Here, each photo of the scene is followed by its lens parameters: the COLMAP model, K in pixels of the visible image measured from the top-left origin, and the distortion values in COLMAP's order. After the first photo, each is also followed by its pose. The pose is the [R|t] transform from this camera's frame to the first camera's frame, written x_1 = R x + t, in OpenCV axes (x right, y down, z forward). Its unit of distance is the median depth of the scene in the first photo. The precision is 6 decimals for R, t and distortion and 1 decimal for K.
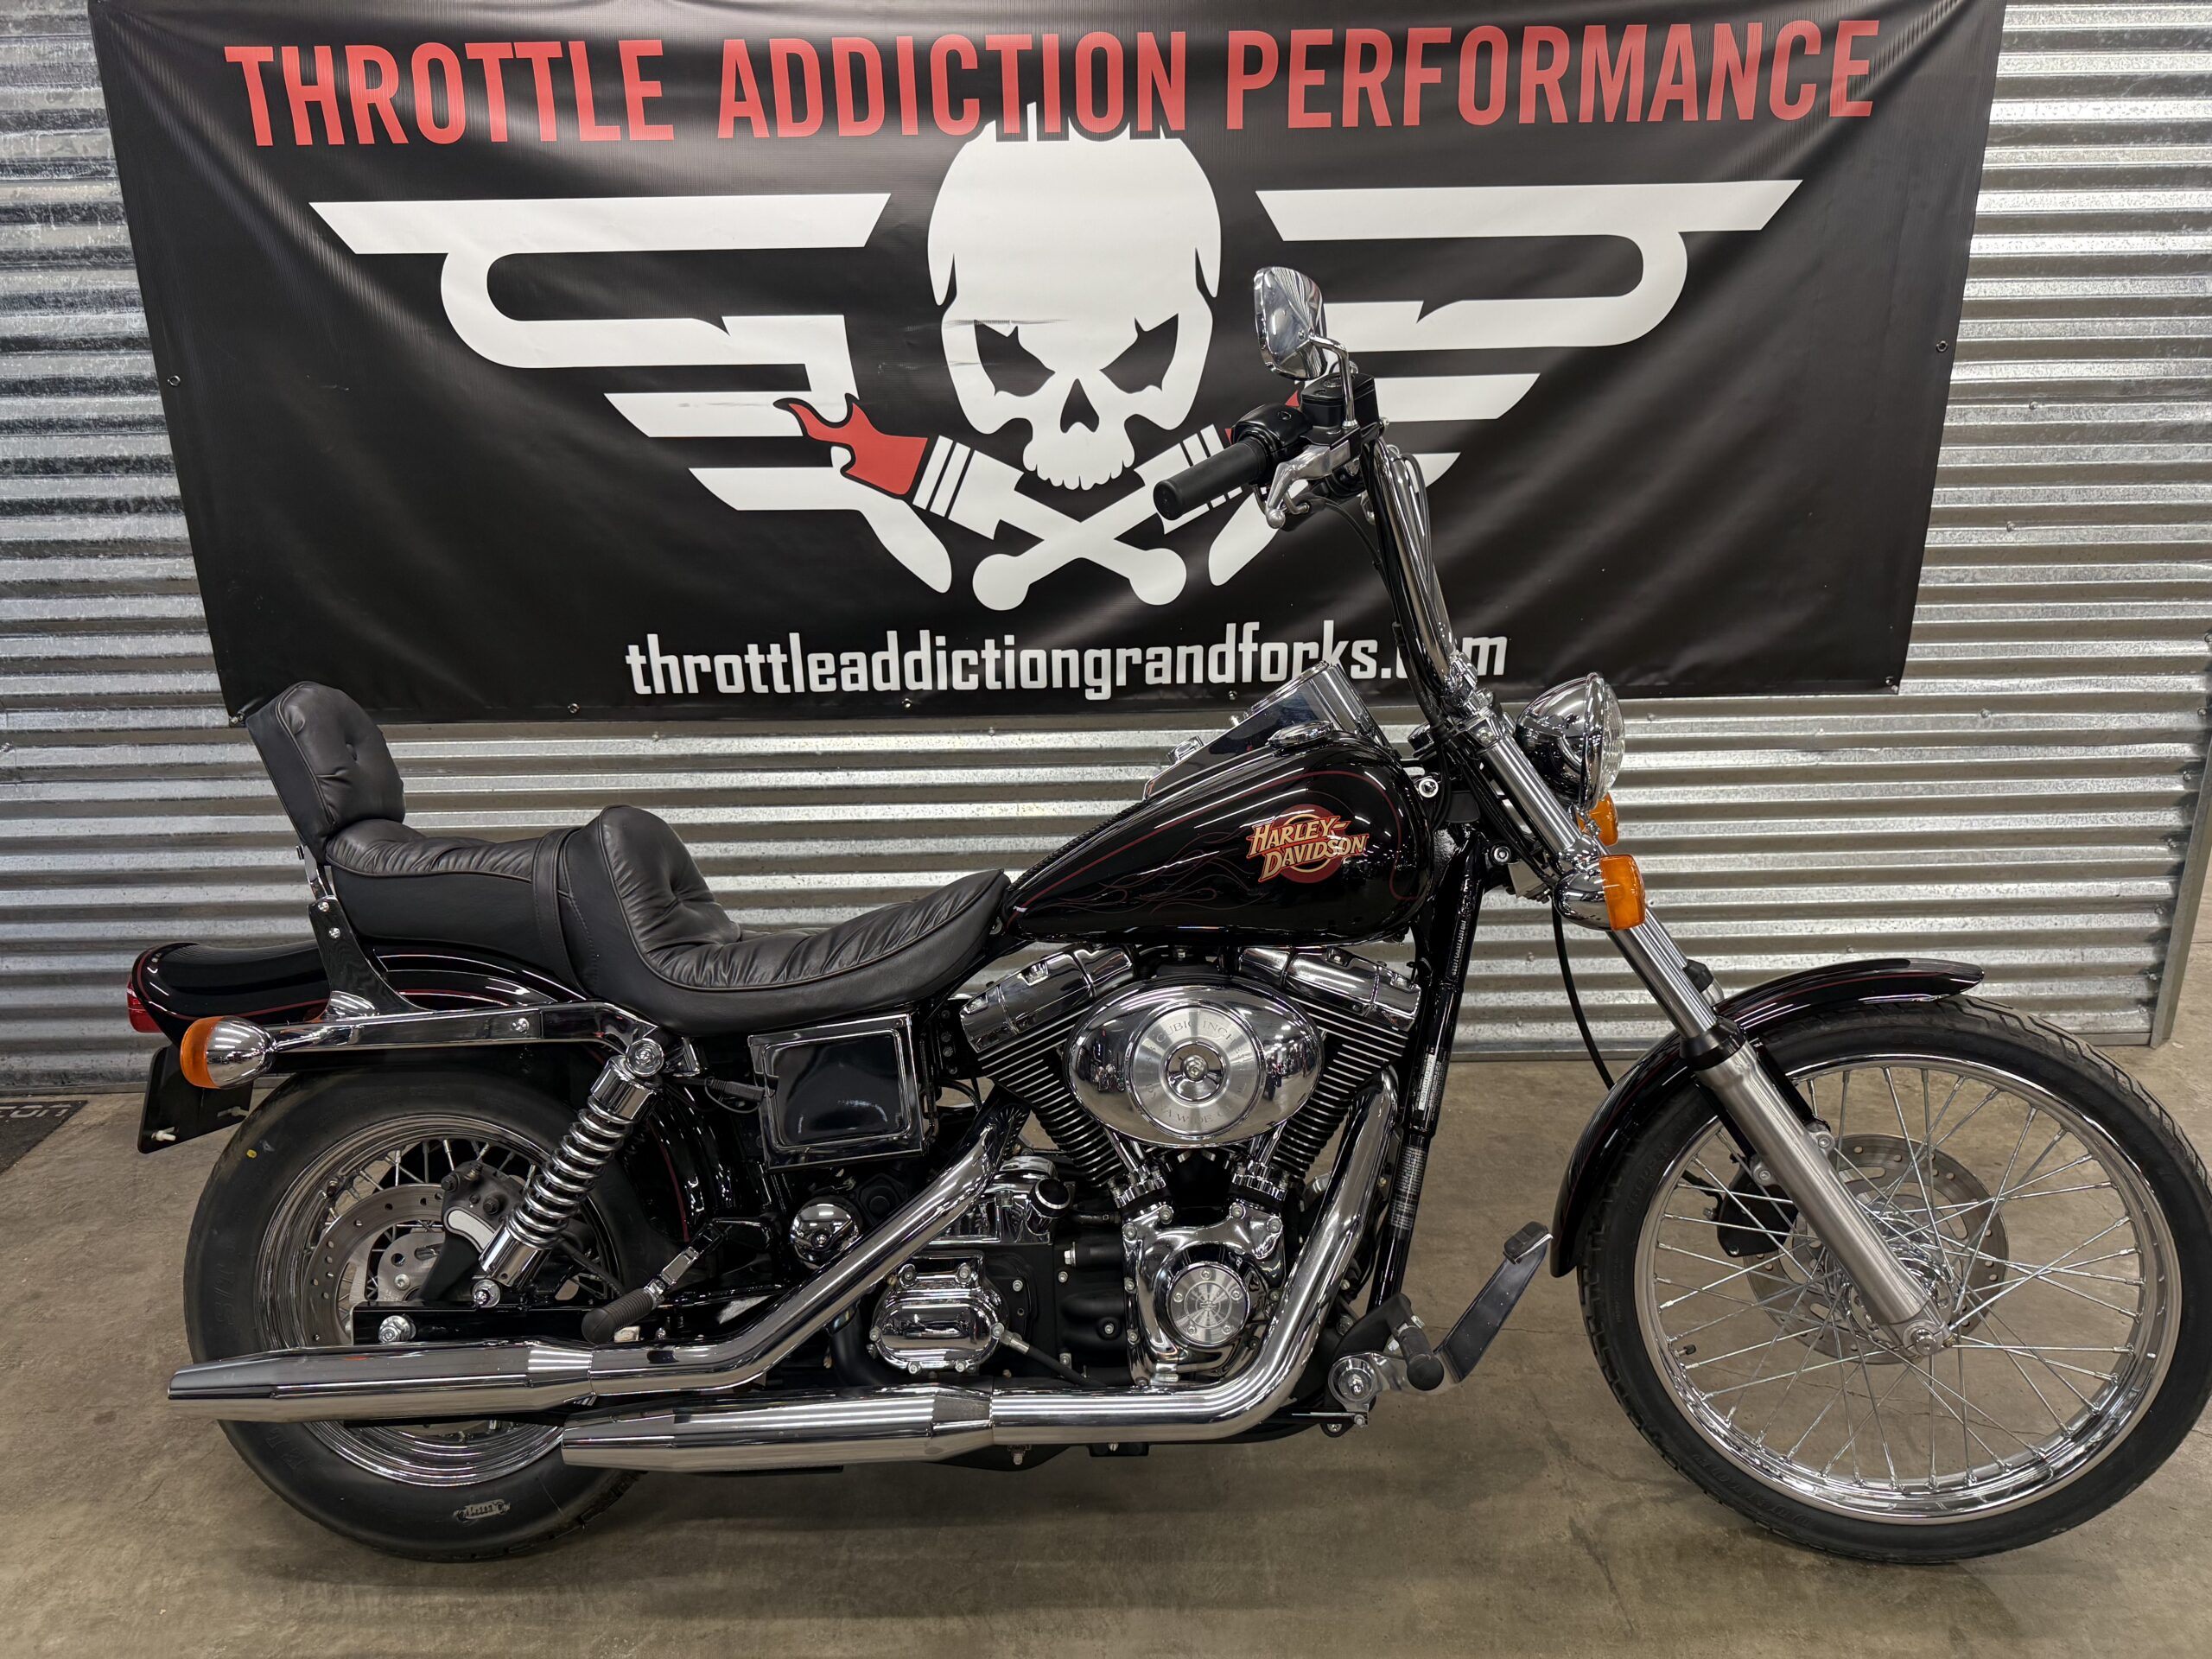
lens RADIAL K [[1556.8, 0, 1100.5], [0, 1556.8, 850.3], [0, 0, 1]] dist [-0.003975, -0.010498]
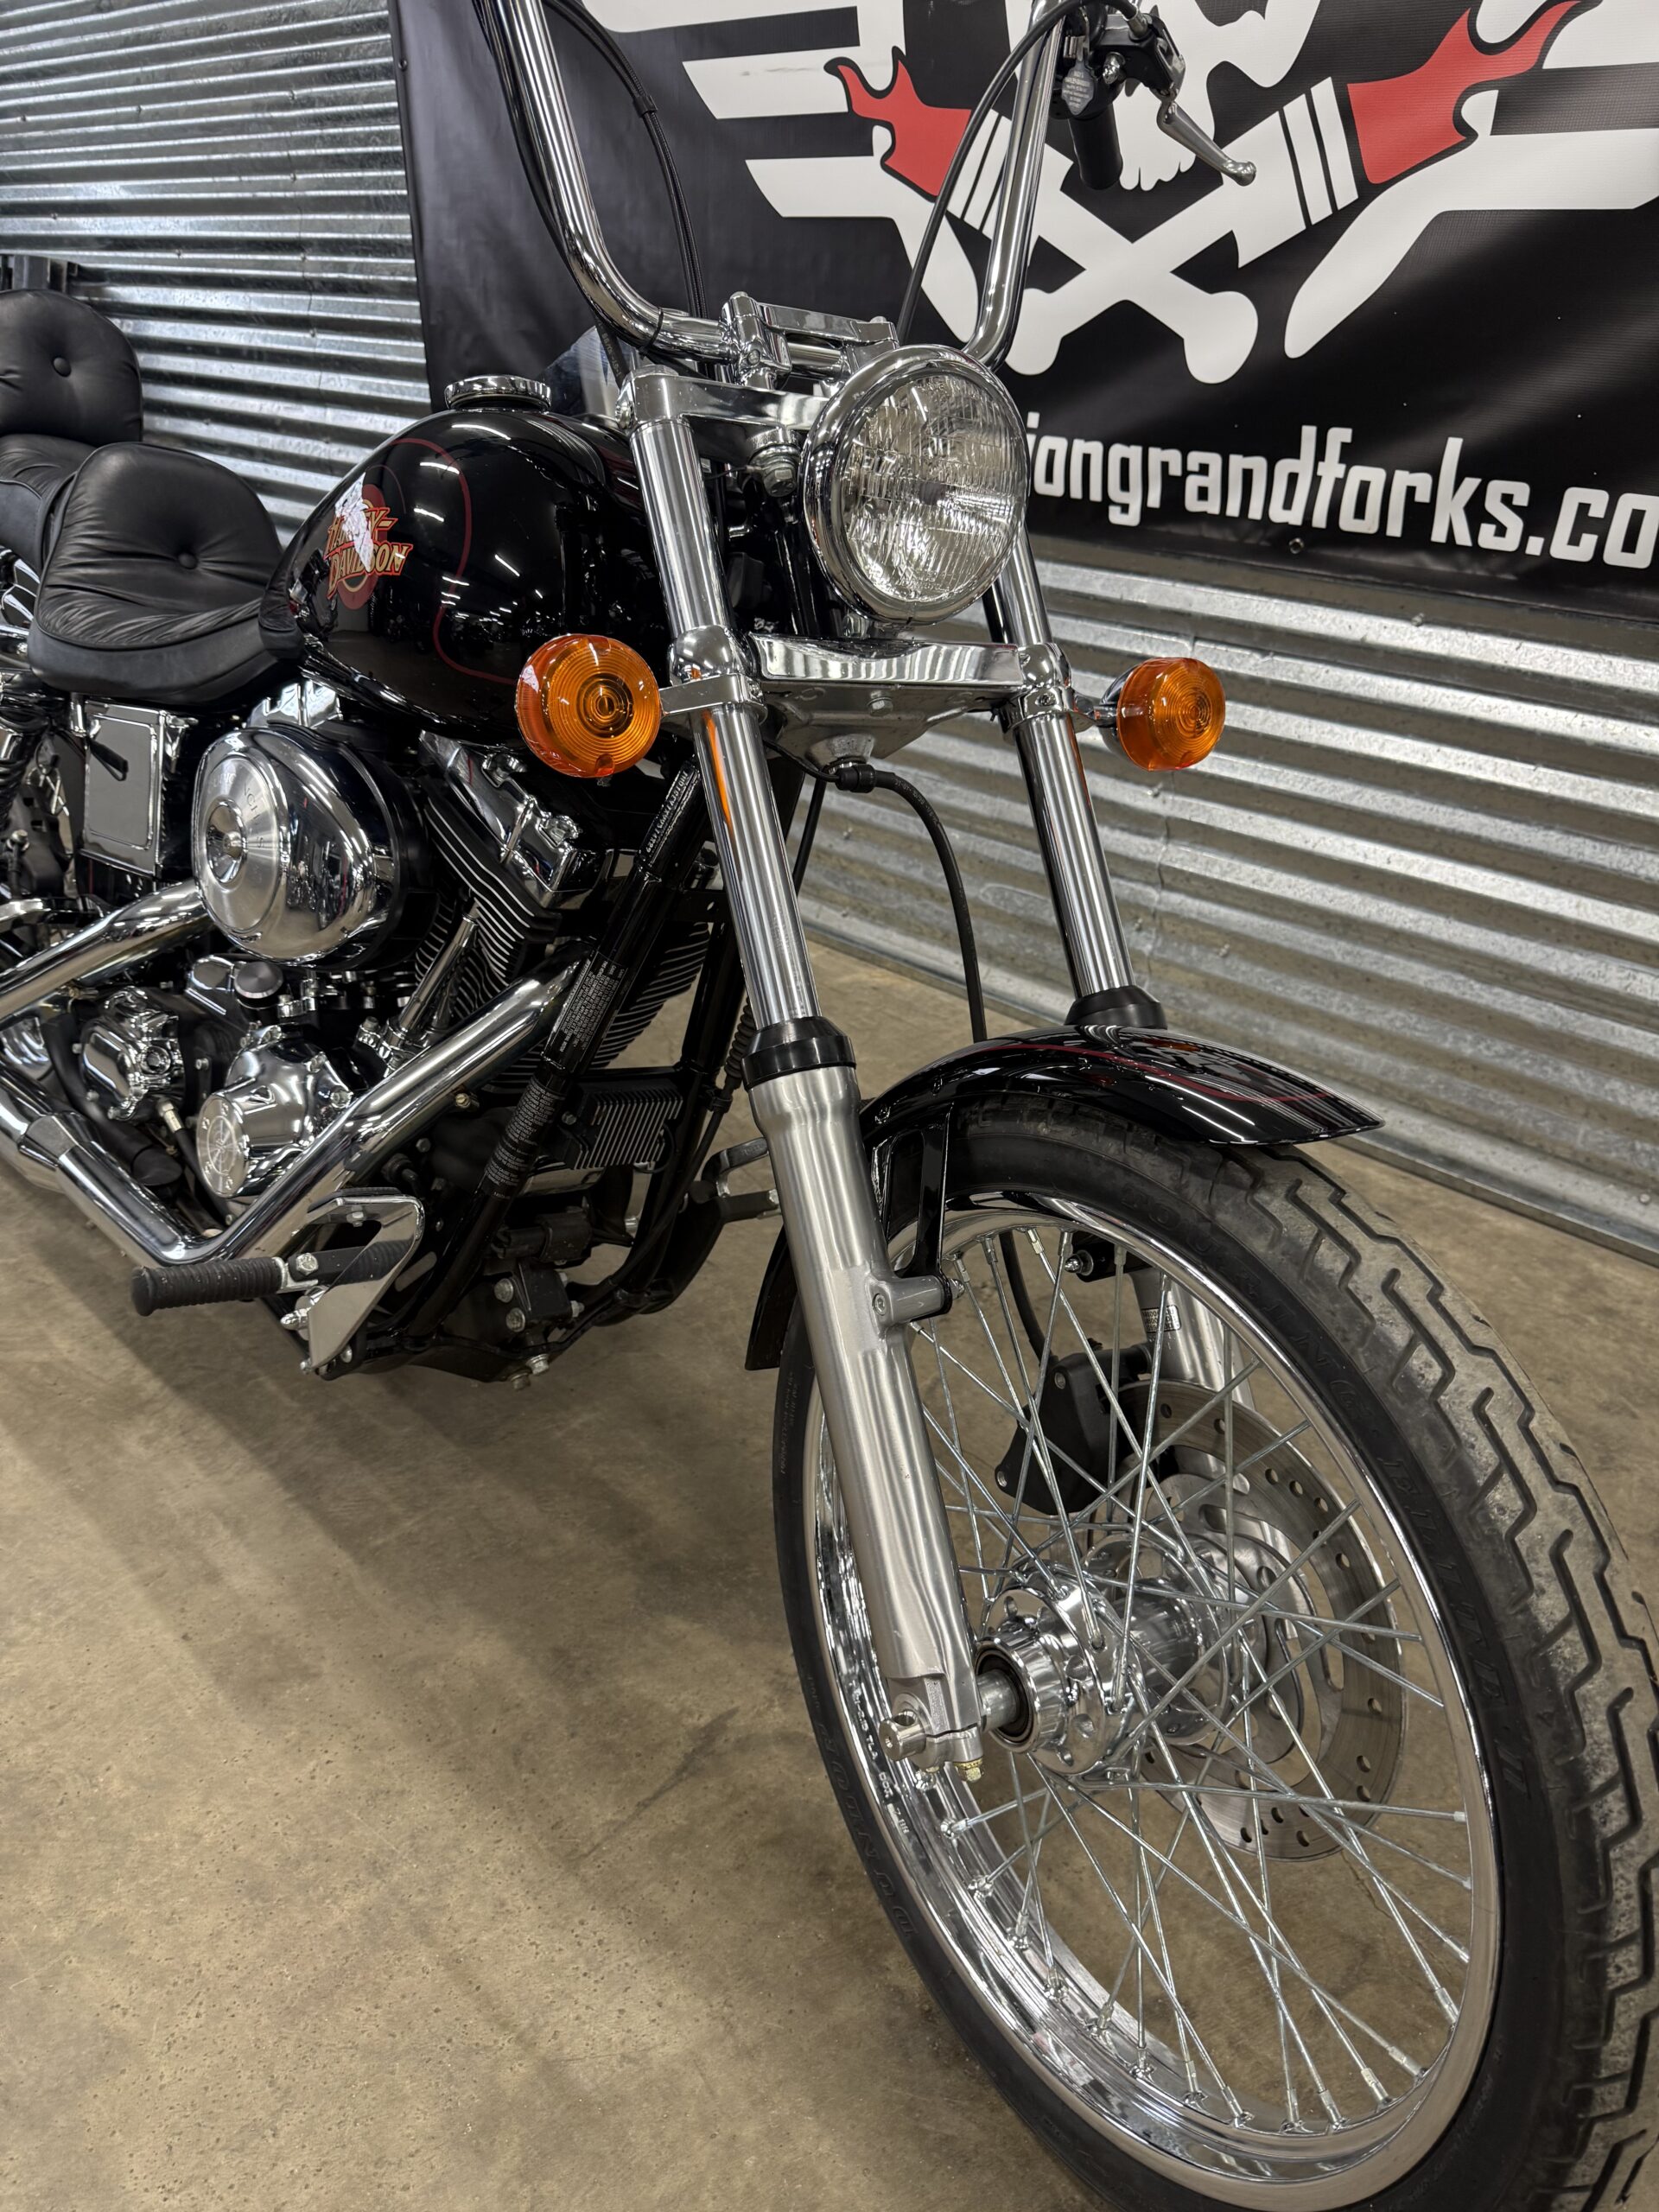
lens RADIAL K [[1556.8, 0, 829.2], [0, 1556.8, 1111.0], [0, 0, 1]] dist [-0.003975, -0.010498]
pose [[0.716252, 0.358139, -0.598932, 0.447610], [-0.273075, 0.933665, 0.231731, 0.027395], [0.642194, -0.002425, 0.766539, 0.383671]]
